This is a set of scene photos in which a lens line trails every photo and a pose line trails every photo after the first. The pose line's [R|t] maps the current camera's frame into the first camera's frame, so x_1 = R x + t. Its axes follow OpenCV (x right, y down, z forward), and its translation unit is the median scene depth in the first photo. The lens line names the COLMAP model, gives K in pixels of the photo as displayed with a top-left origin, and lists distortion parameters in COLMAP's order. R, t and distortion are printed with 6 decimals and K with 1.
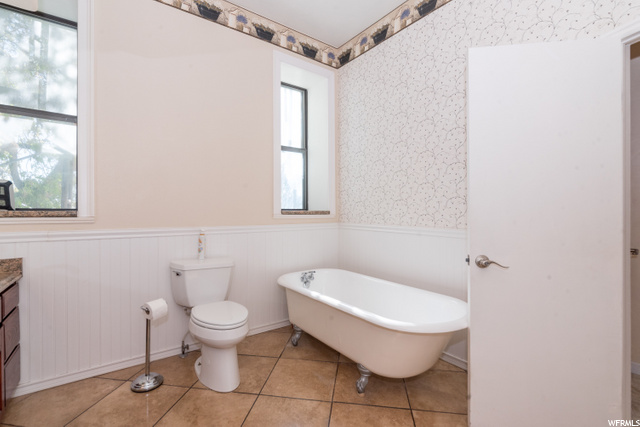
lens RADIAL K [[296.2, 0, 319.2], [0, 296.2, 213.0], [0, 0, 1]] dist [-0.020161, 0.000684]
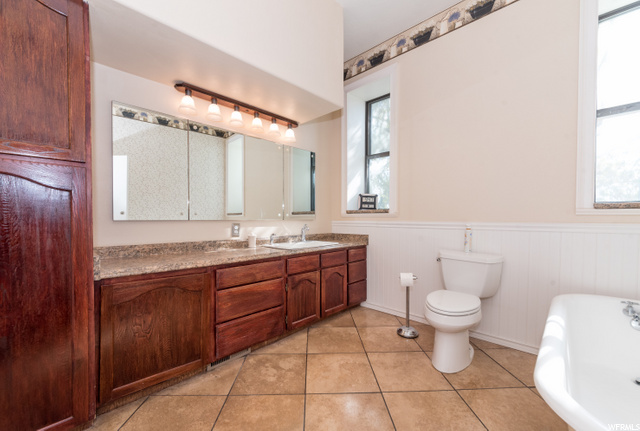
lens RADIAL K [[261.1, 0, 318.7], [0, 261.1, 217.1], [0, 0, 1]] dist [0.002805, -0.000327]
pose [[0.161944, 0.005710, -0.986783, 0.550568], [0.005733, 0.999961, 0.006727, 0.023068], [0.986783, -0.006747, 0.161905, 0.377642]]
